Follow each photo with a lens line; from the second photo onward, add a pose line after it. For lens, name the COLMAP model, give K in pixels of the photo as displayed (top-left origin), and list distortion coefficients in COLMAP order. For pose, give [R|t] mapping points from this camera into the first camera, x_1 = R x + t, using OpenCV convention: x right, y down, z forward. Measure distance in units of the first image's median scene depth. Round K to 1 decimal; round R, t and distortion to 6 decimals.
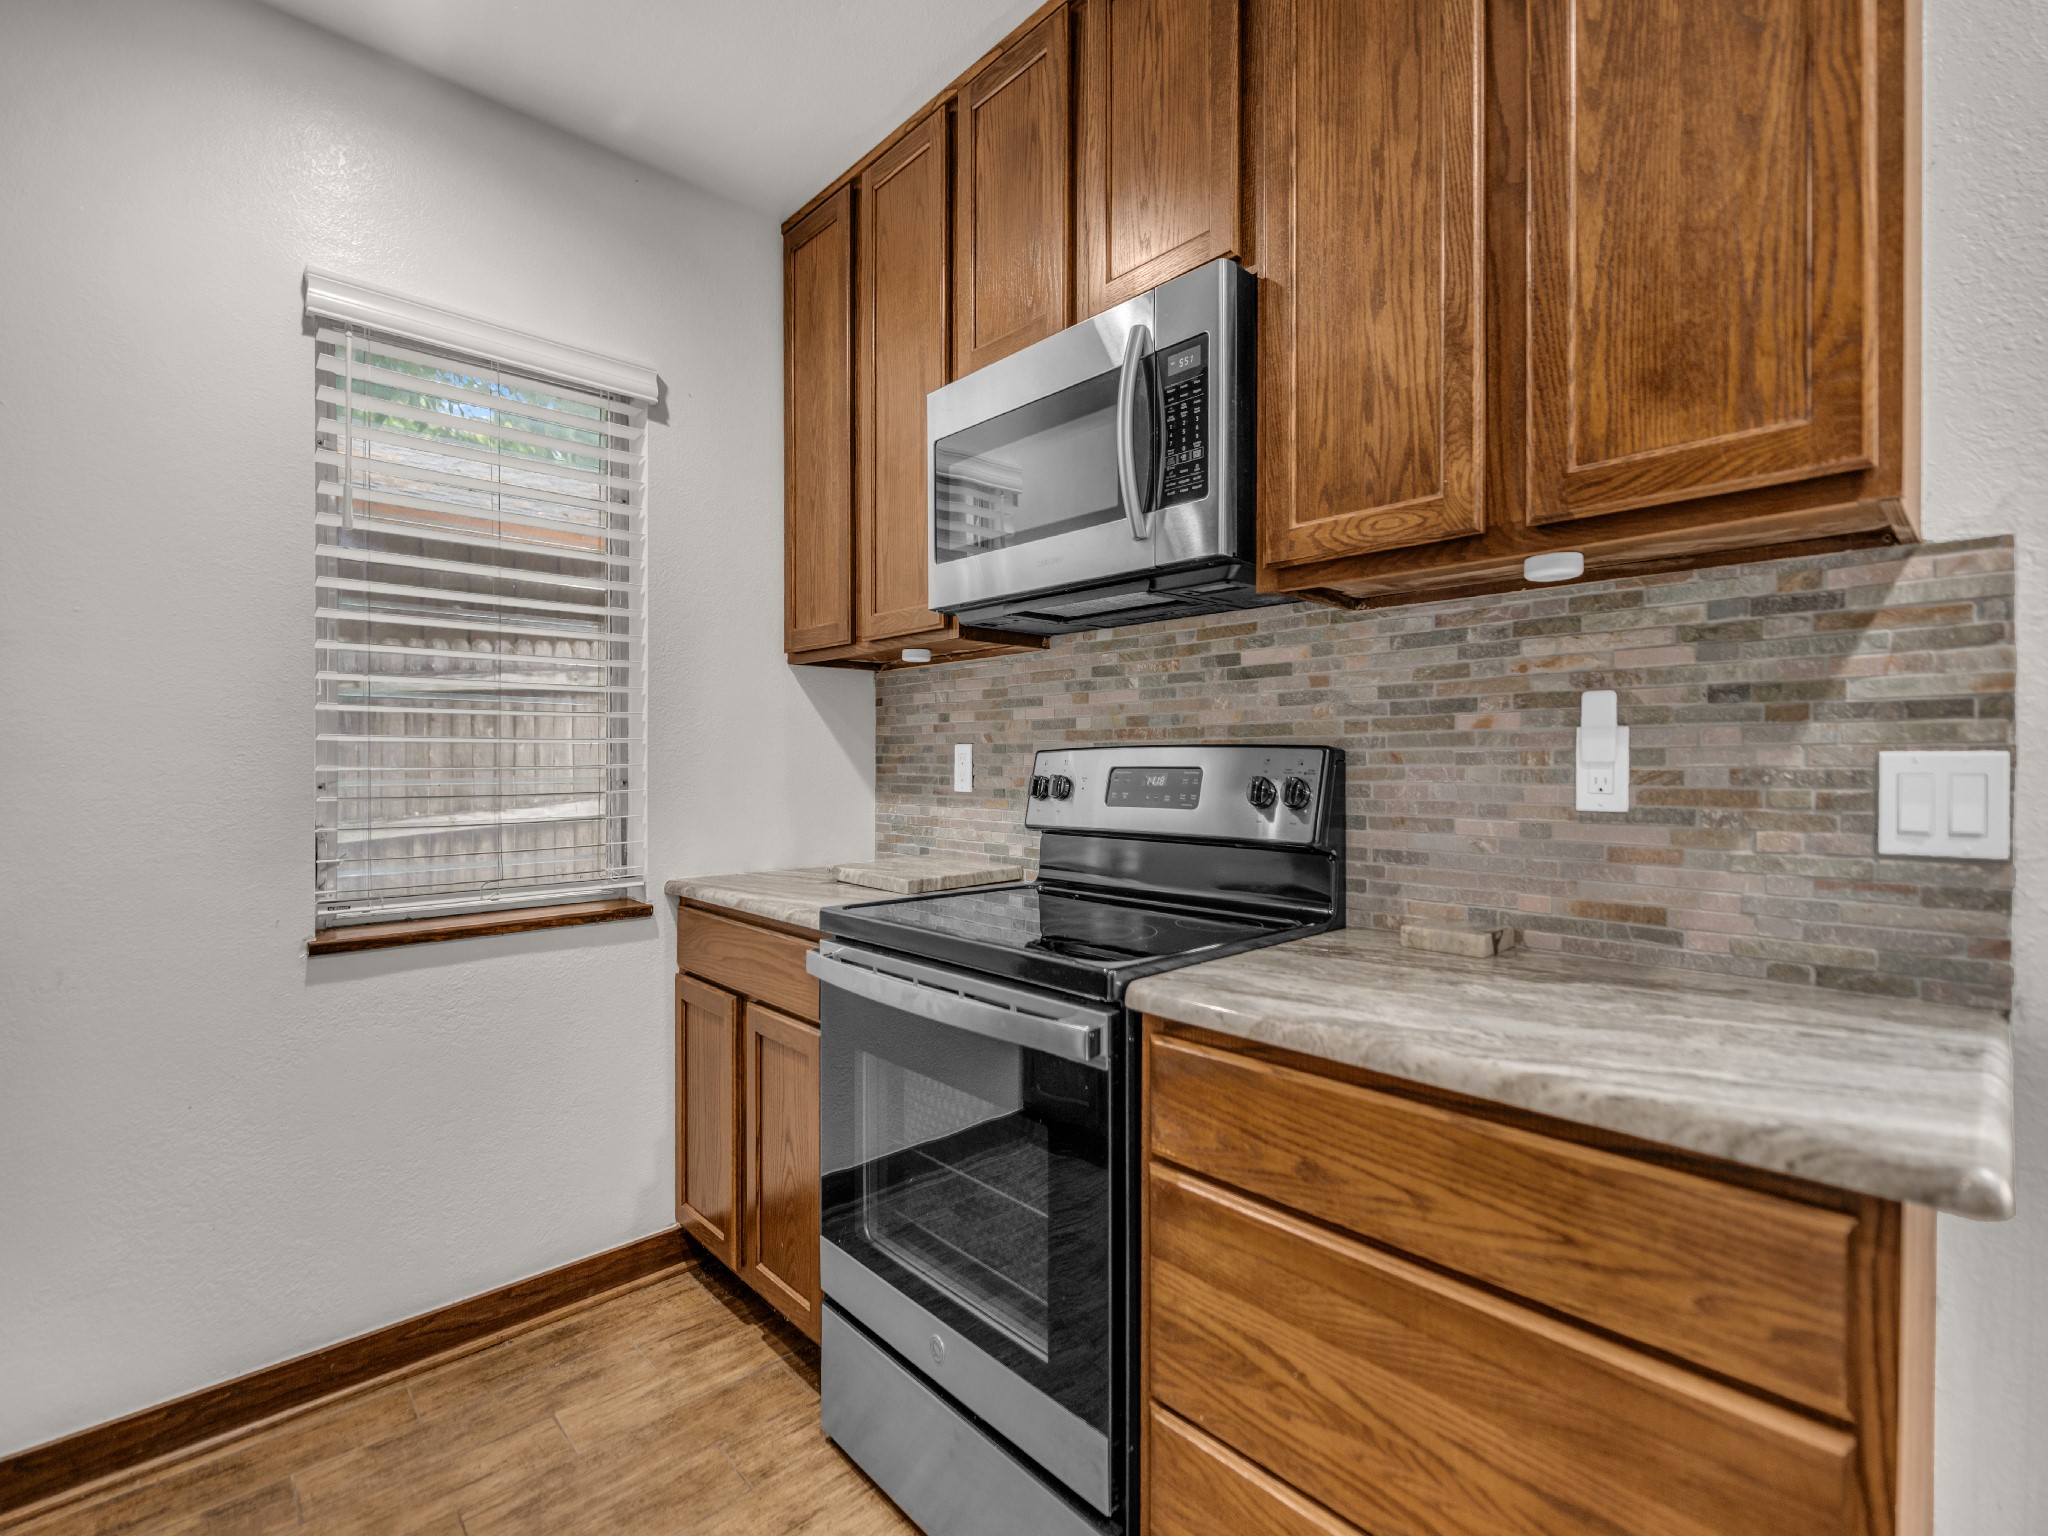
lens RADIAL K [[946.9, 0, 1028.9], [0, 946.9, 758.4], [0, 0, 1]] dist [0.012605, -0.007196]
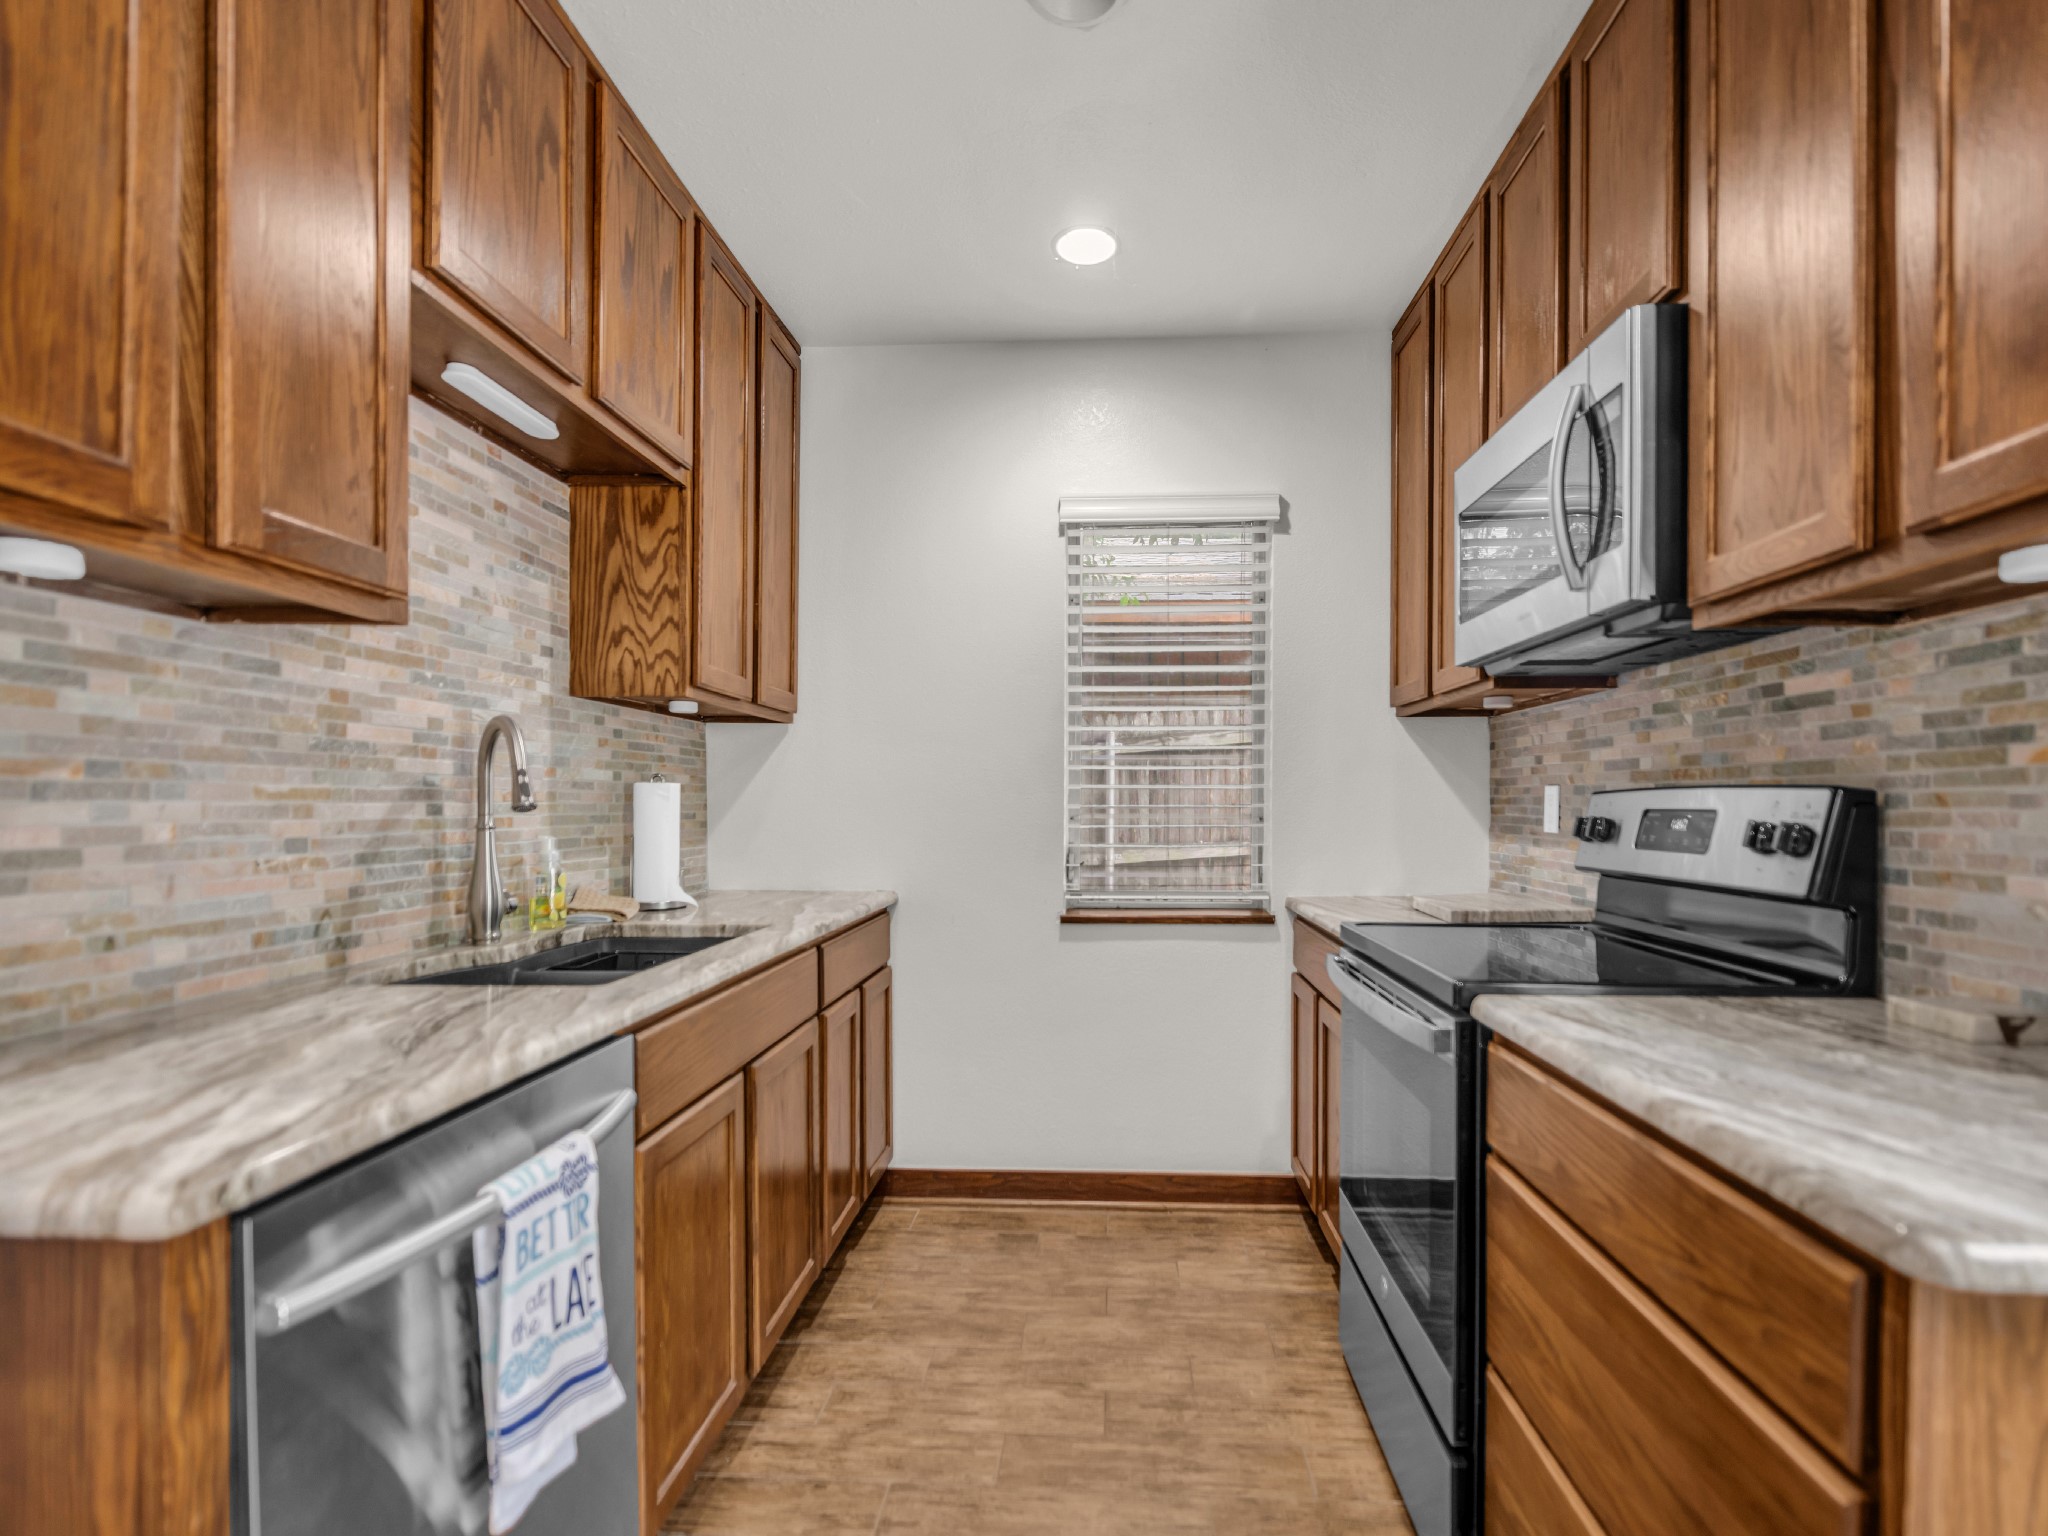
lens RADIAL K [[939.5, 0, 1047.1], [0, 939.5, 789.2], [0, 0, 1]] dist [0.006721, -0.000495]
pose [[0.688770, -0.008493, -0.724930, 0.381006], [0.001375, 0.999945, -0.010409, -0.002126], [0.724978, 0.006173, 0.688744, -0.110262]]
